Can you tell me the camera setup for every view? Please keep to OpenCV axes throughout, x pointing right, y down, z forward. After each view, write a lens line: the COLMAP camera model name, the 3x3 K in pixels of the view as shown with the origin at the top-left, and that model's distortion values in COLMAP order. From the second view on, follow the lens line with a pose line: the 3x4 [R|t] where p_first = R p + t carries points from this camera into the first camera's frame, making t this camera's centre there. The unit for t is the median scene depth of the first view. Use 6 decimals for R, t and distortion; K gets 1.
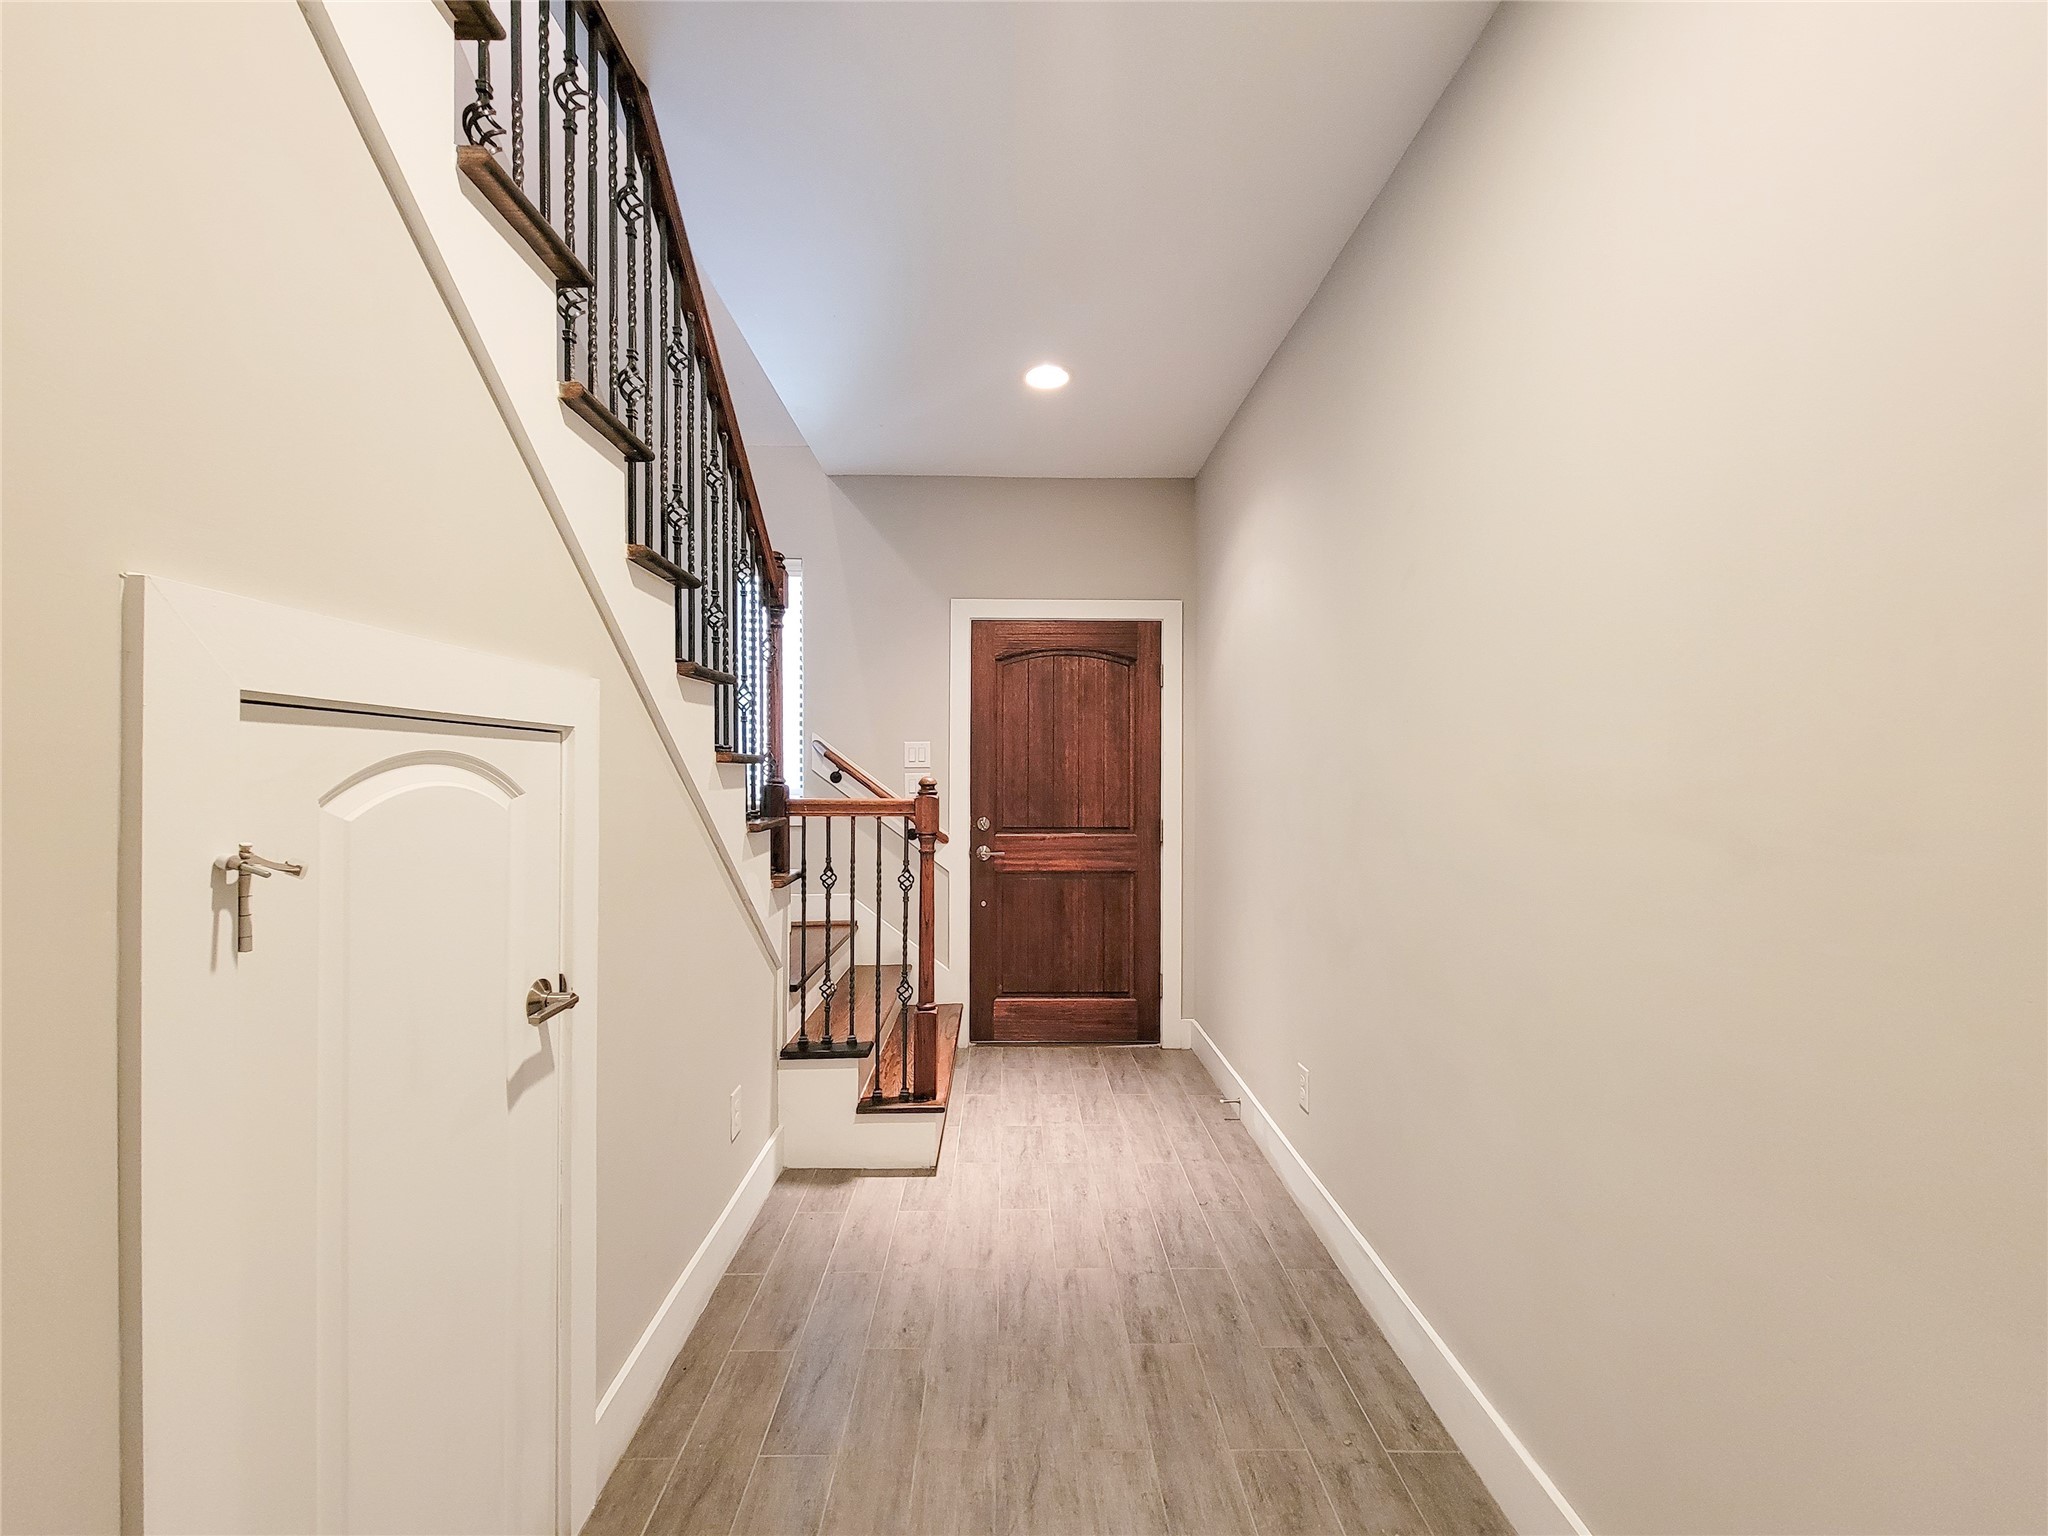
lens RADIAL K [[843.4, 0, 1007.4], [0, 843.4, 779.4], [0, 0, 1]] dist [0.000423, -0.000538]
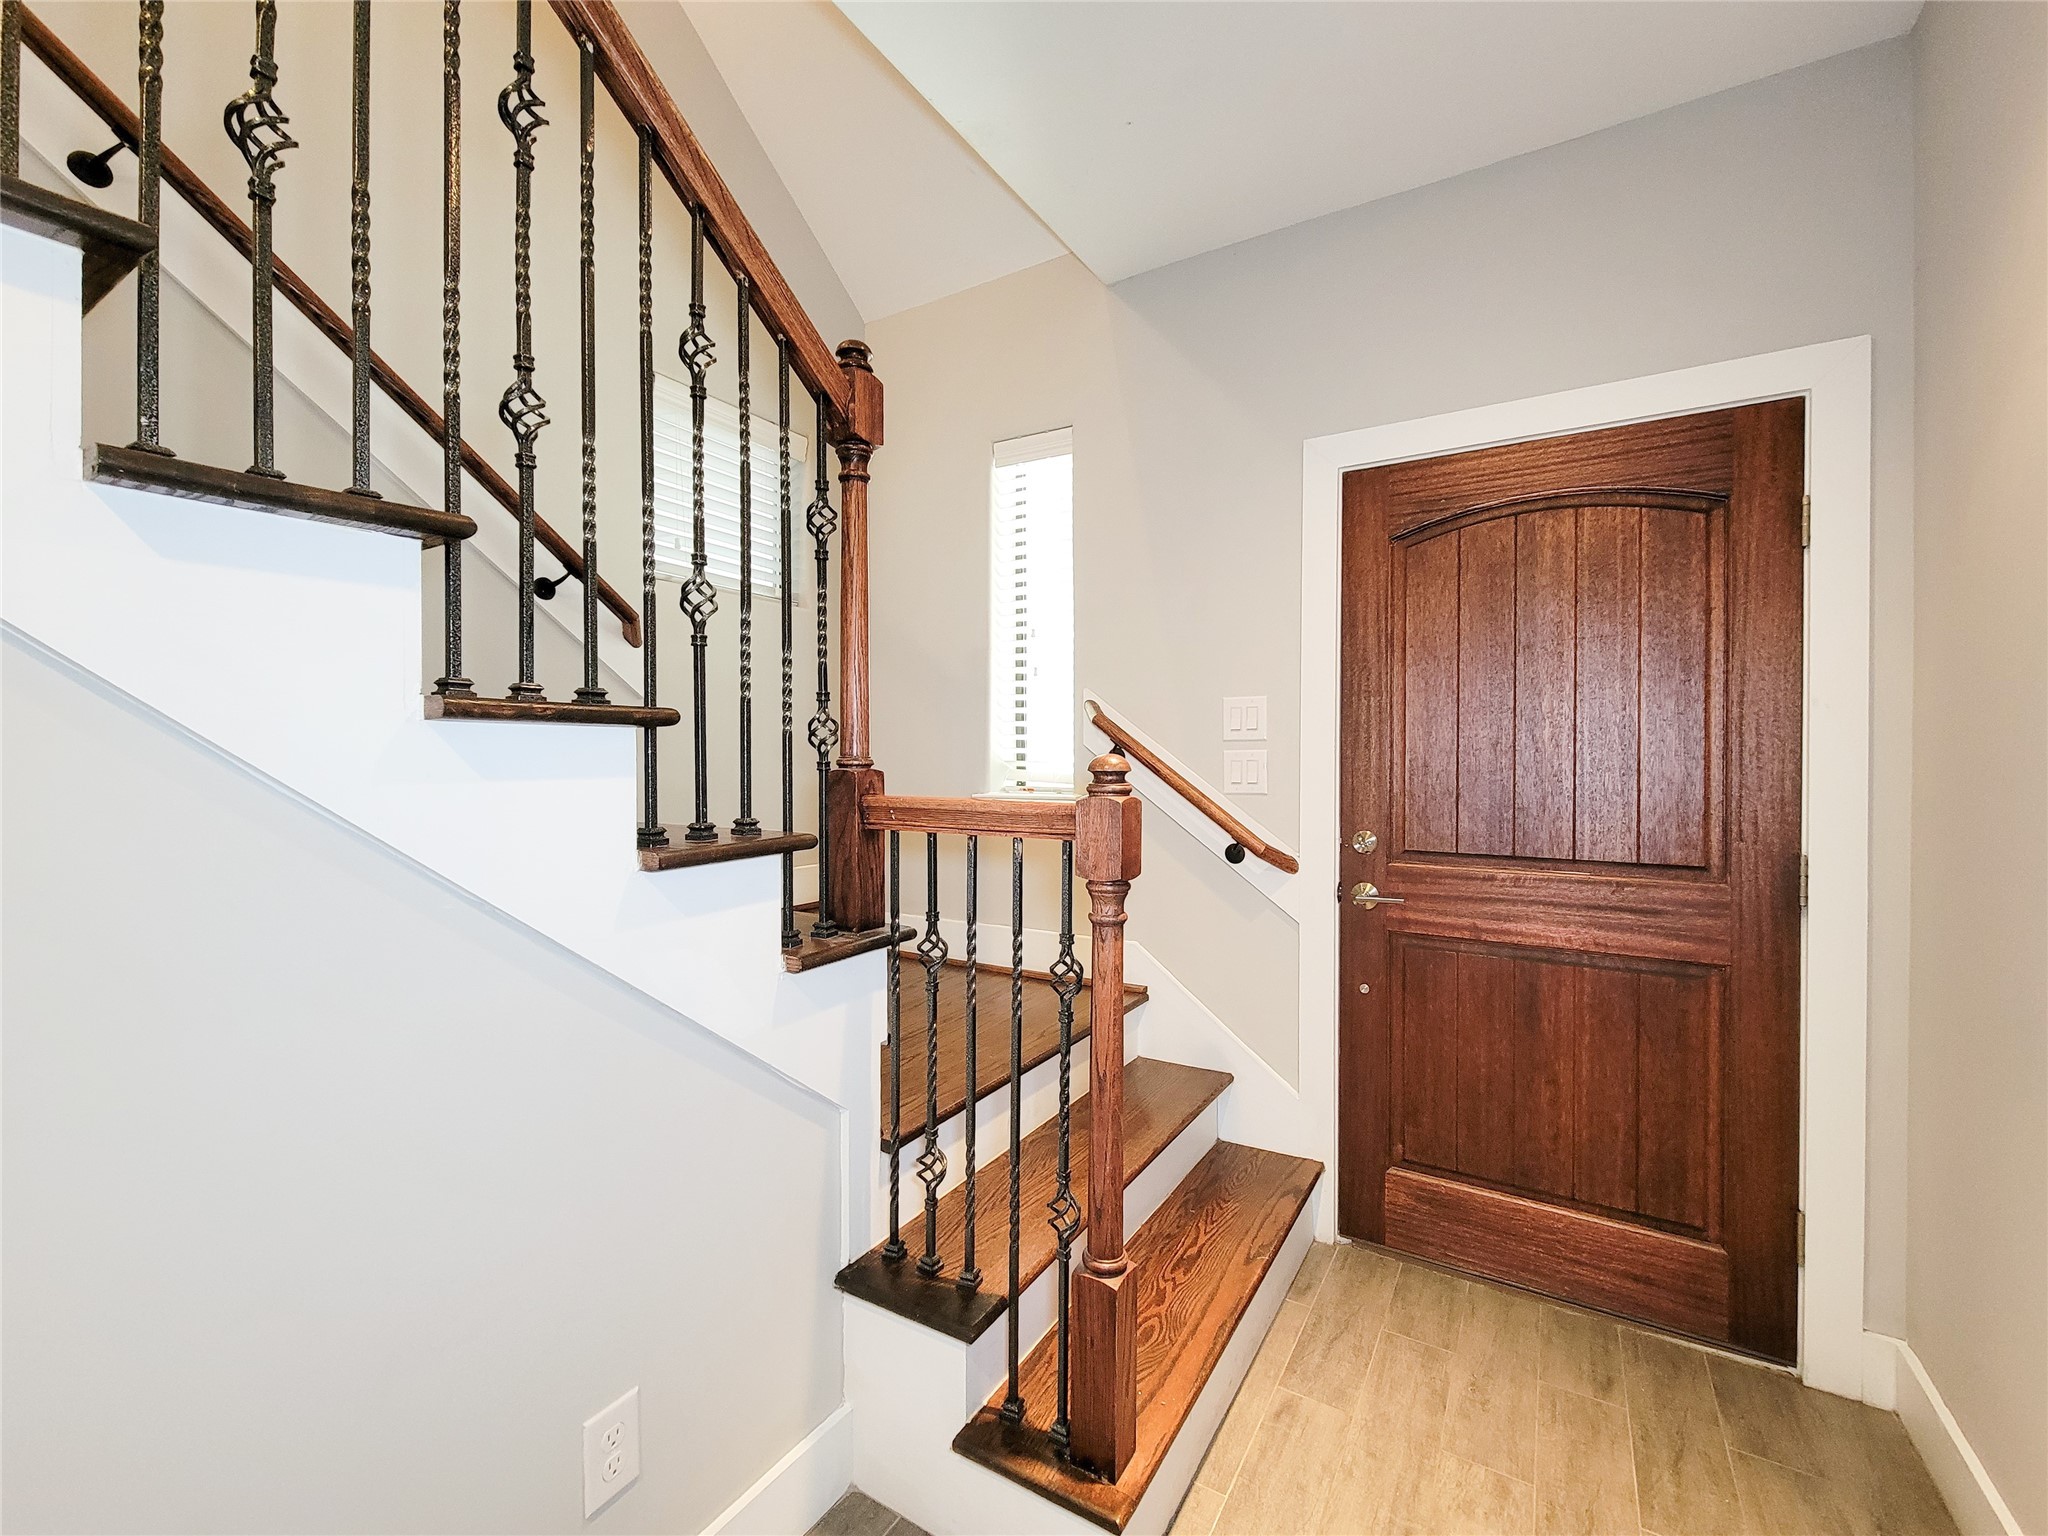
lens RADIAL K [[837.4, 0, 1024.5], [0, 837.4, 760.7], [0, 0, 1]] dist [-0.000542, -0.000274]
pose [[0.842232, 0.002322, -0.539110, 0.085417], [-0.003638, 0.999992, -0.001376, 0.001383], [0.539102, 0.003120, 0.842235, 0.464981]]
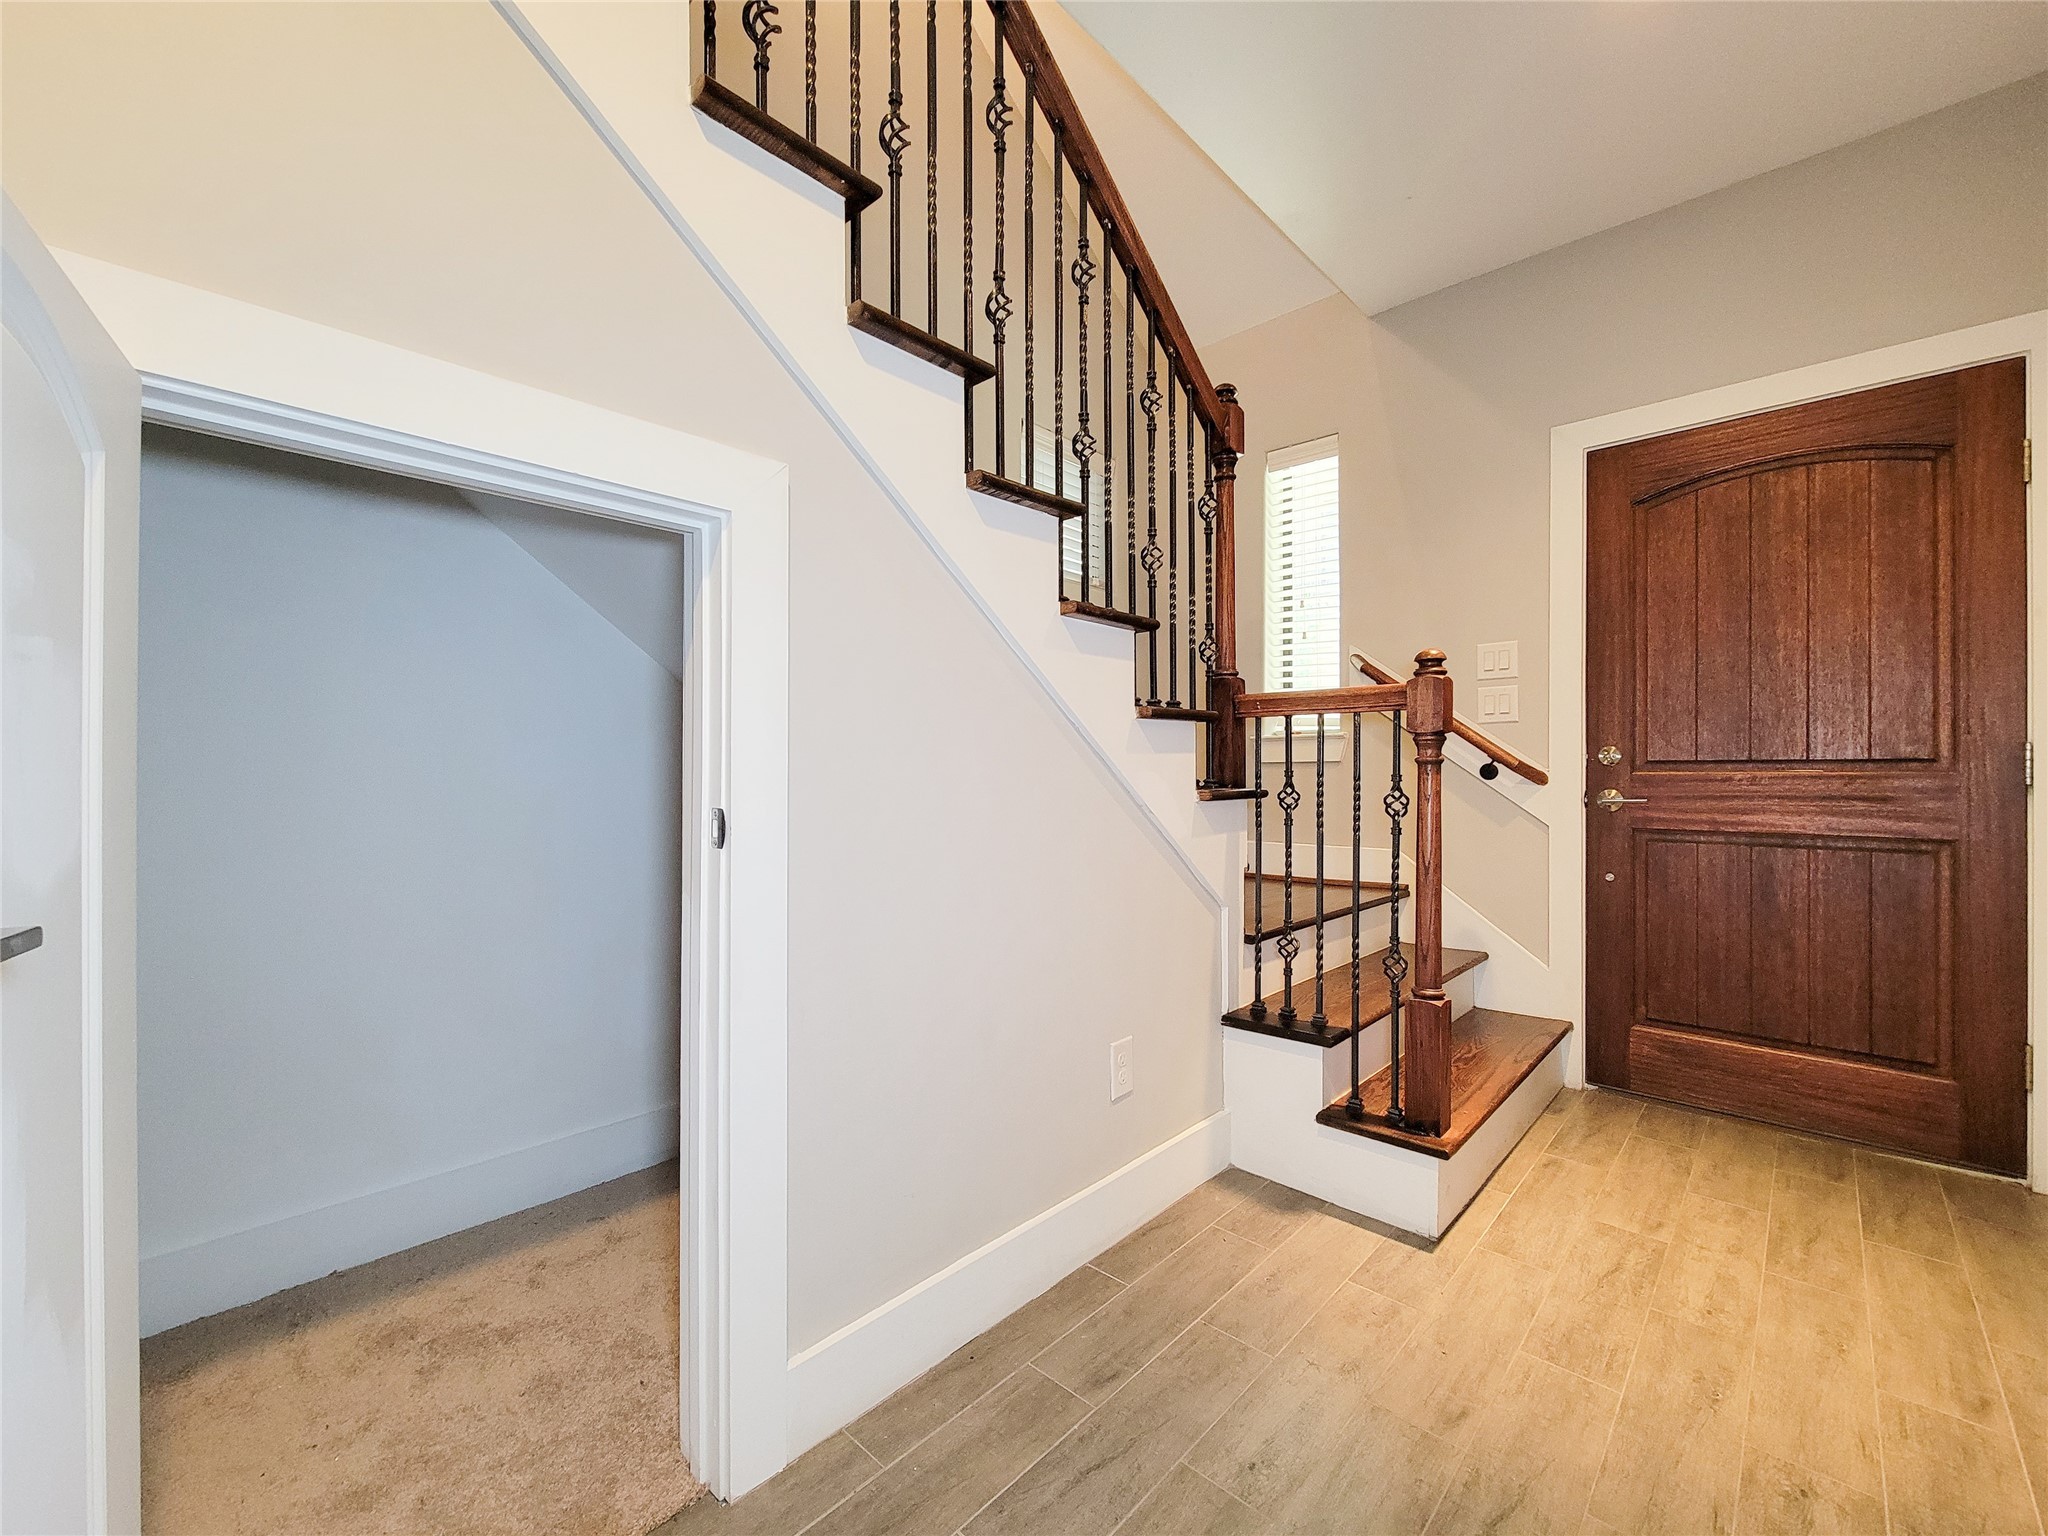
lens RADIAL K [[826.7, 0, 1031.8], [0, 826.7, 772.6], [0, 0, 1]] dist [-0.000886, -0.000781]
pose [[0.721566, -0.002821, -0.692340, 0.101565], [-0.003336, 0.999966, -0.007551, 0.079000], [0.692338, 0.007758, 0.721532, 0.242457]]
